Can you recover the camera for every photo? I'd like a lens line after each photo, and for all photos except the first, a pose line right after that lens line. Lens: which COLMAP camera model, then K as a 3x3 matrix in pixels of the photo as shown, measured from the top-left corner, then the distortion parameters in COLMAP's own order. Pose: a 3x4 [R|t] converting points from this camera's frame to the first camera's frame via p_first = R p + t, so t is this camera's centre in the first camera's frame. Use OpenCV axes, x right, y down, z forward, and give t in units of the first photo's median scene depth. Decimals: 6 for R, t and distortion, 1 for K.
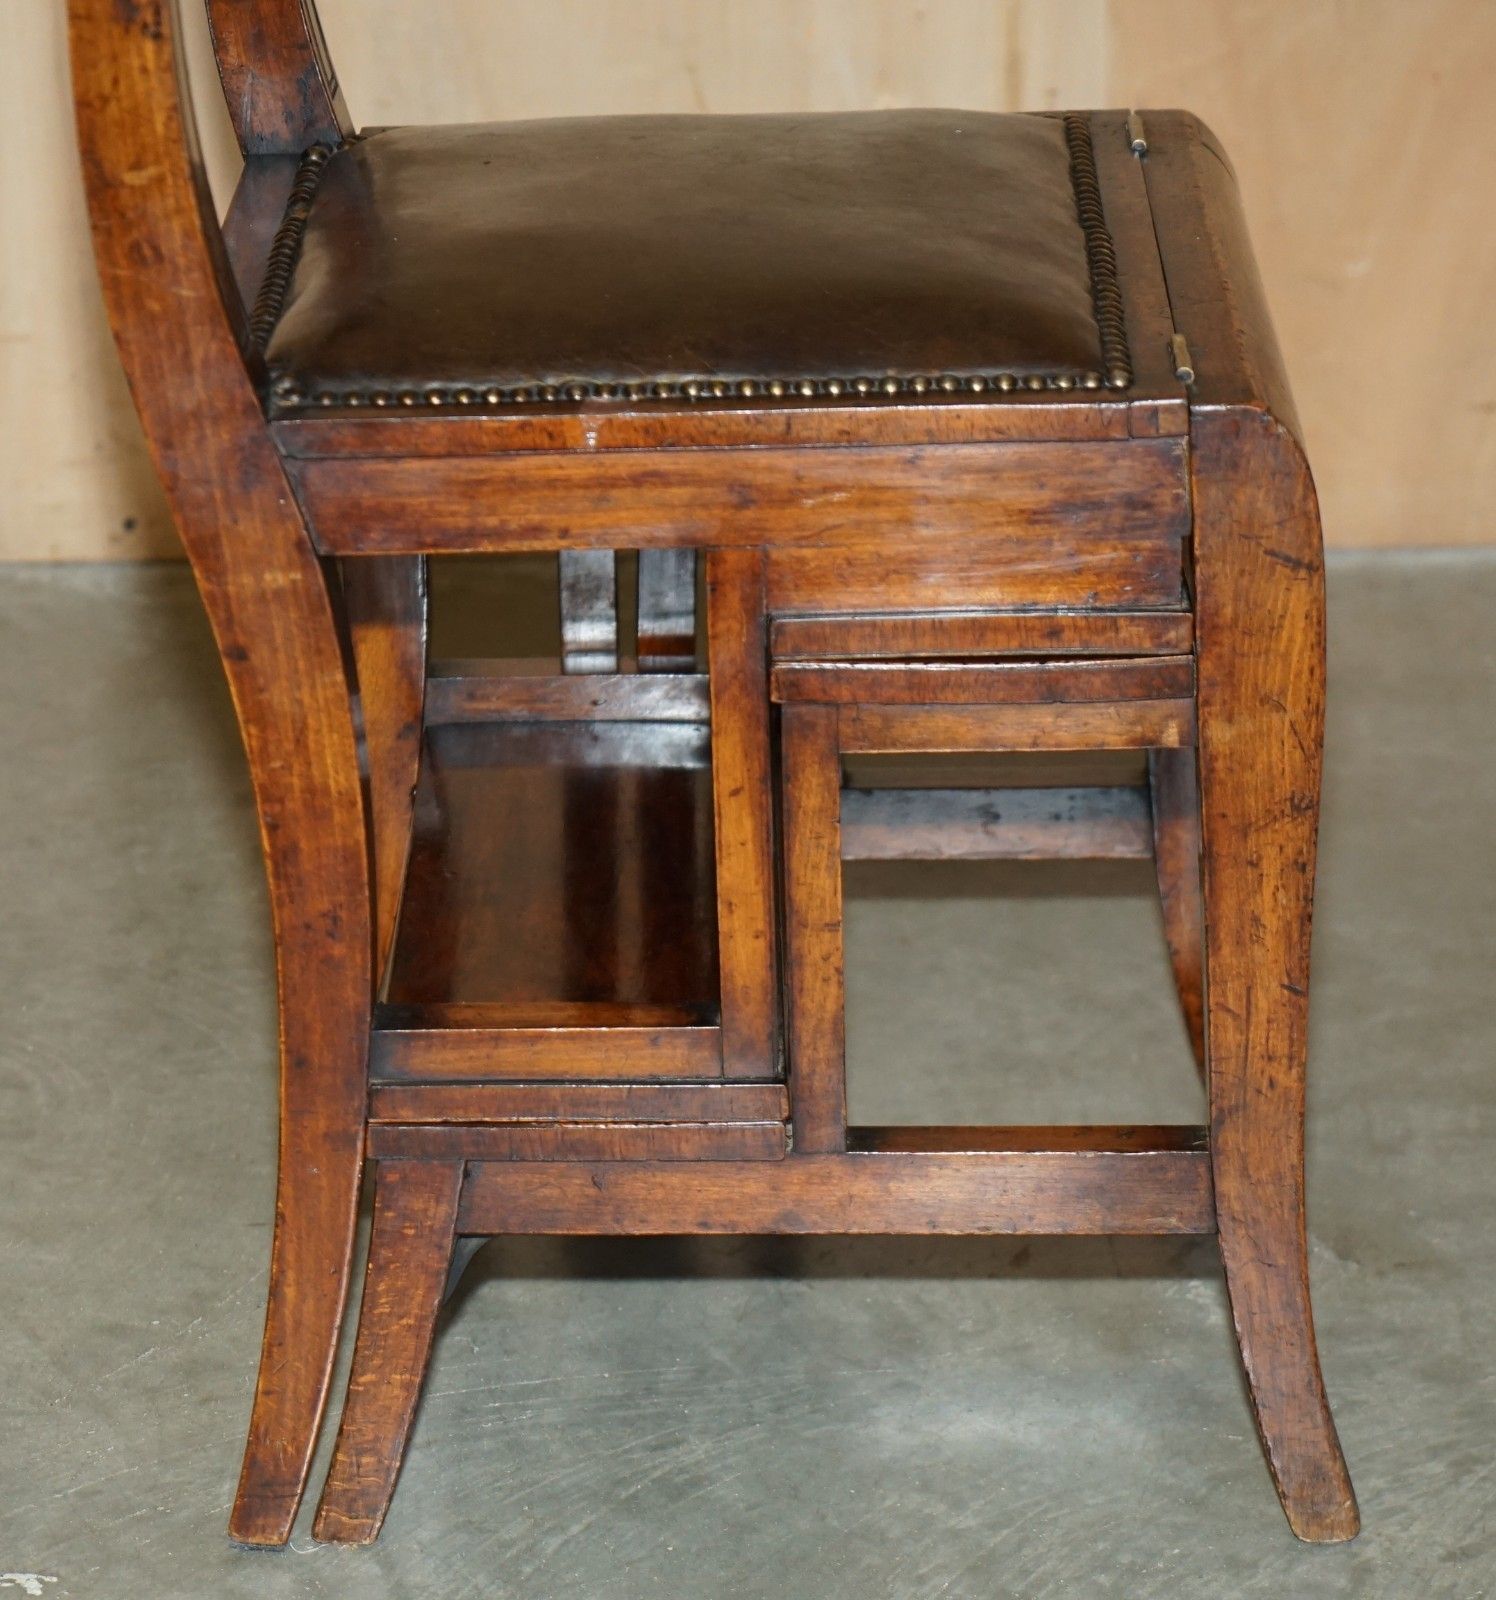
lens RADIAL K [[5208.0, 0, 633.3], [0, 5208.0, 836.1], [0, 0, 1]] dist [-0.035680, 0.000000]
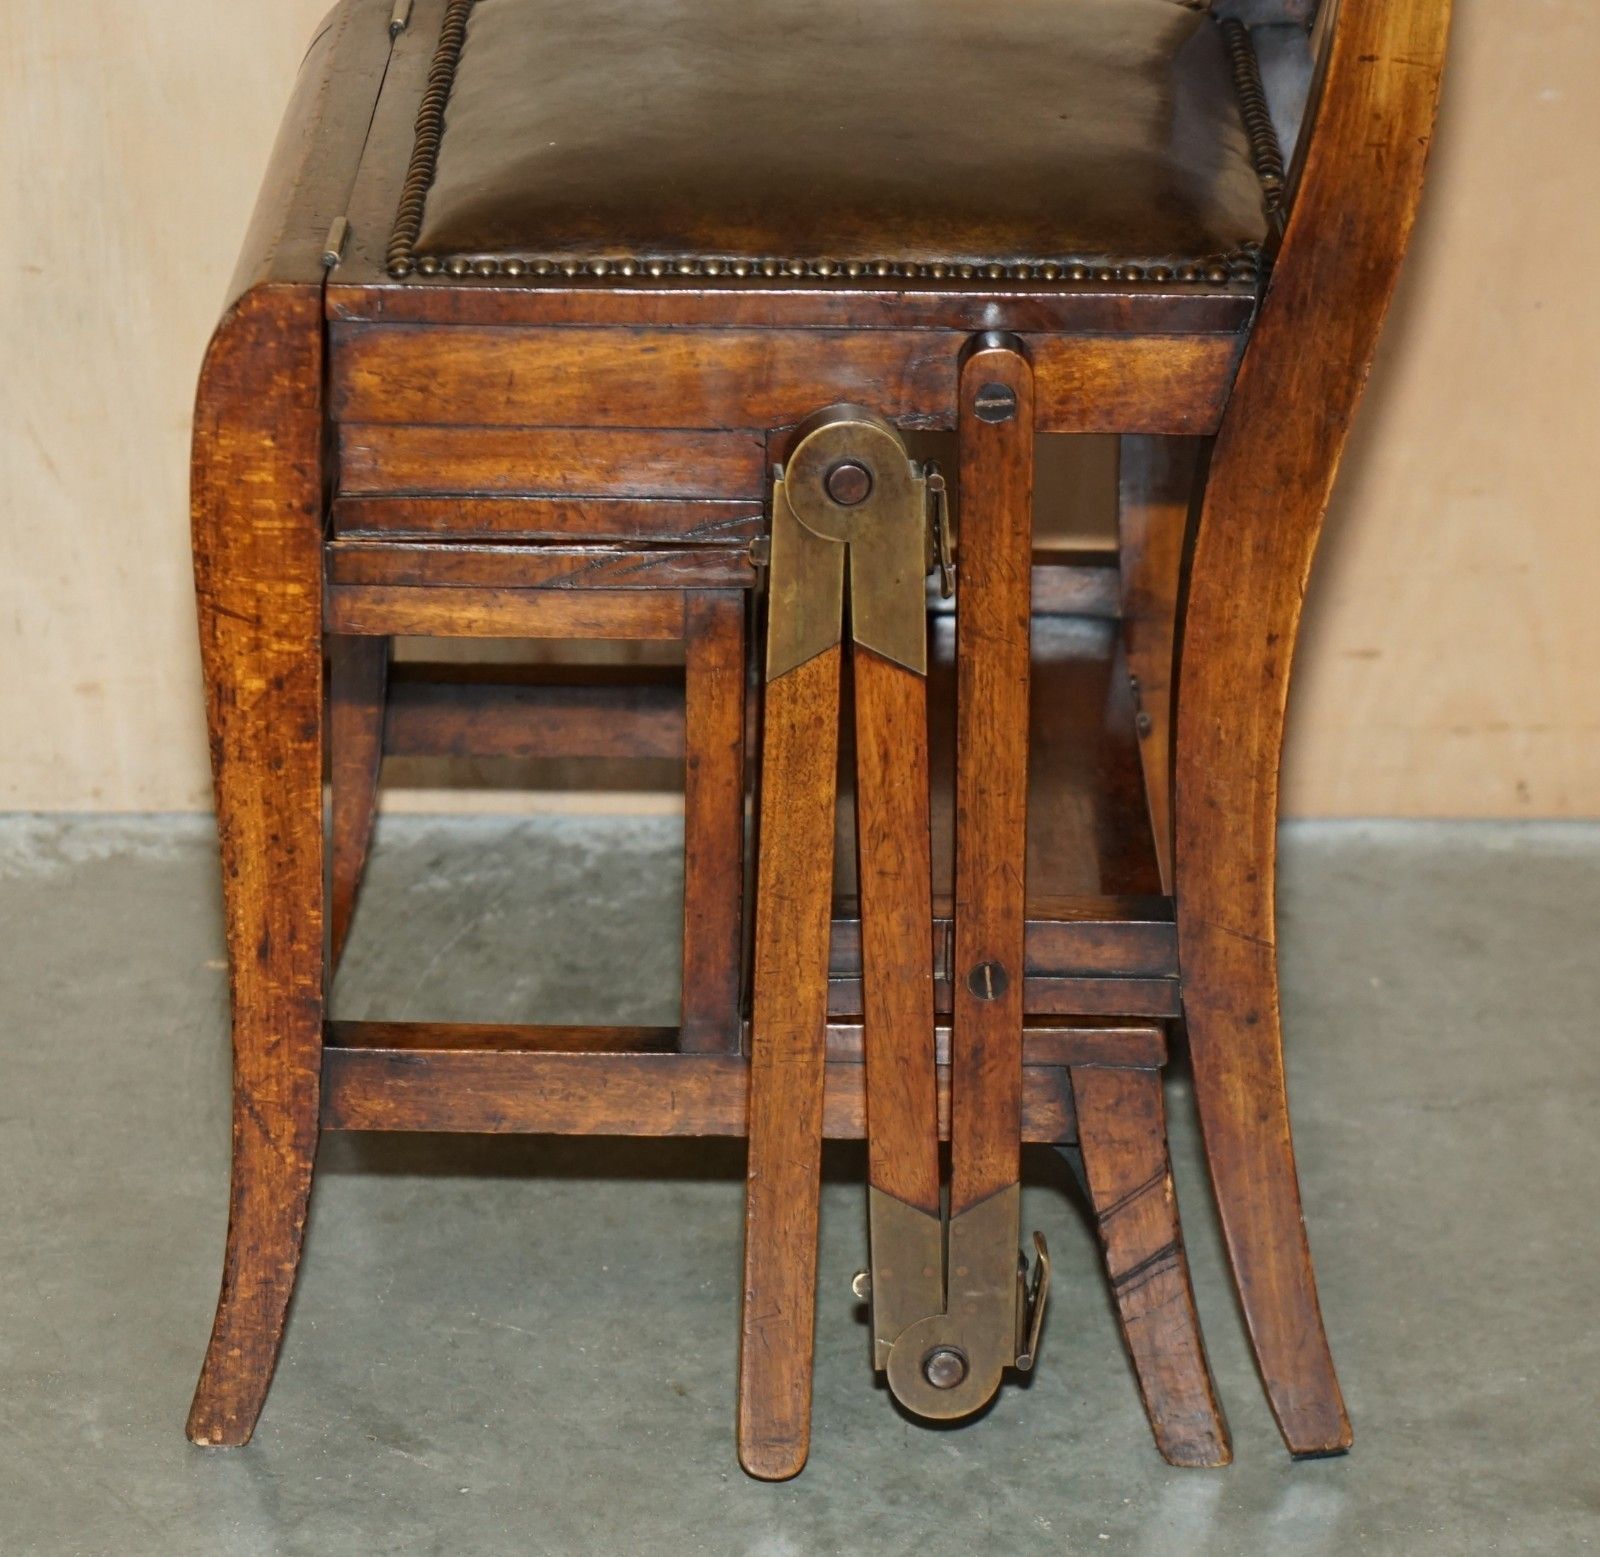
lens RADIAL K [[5413.7, 0, 655.3], [0, 5413.7, 861.0], [0, 0, 1]] dist [-0.024958, 0.000000]
pose [[0.997572, 0.009482, 0.068998, -0.010557], [-0.010889, 0.999740, 0.020048, -0.083234], [-0.068790, -0.020750, 0.997415, 0.183229]]
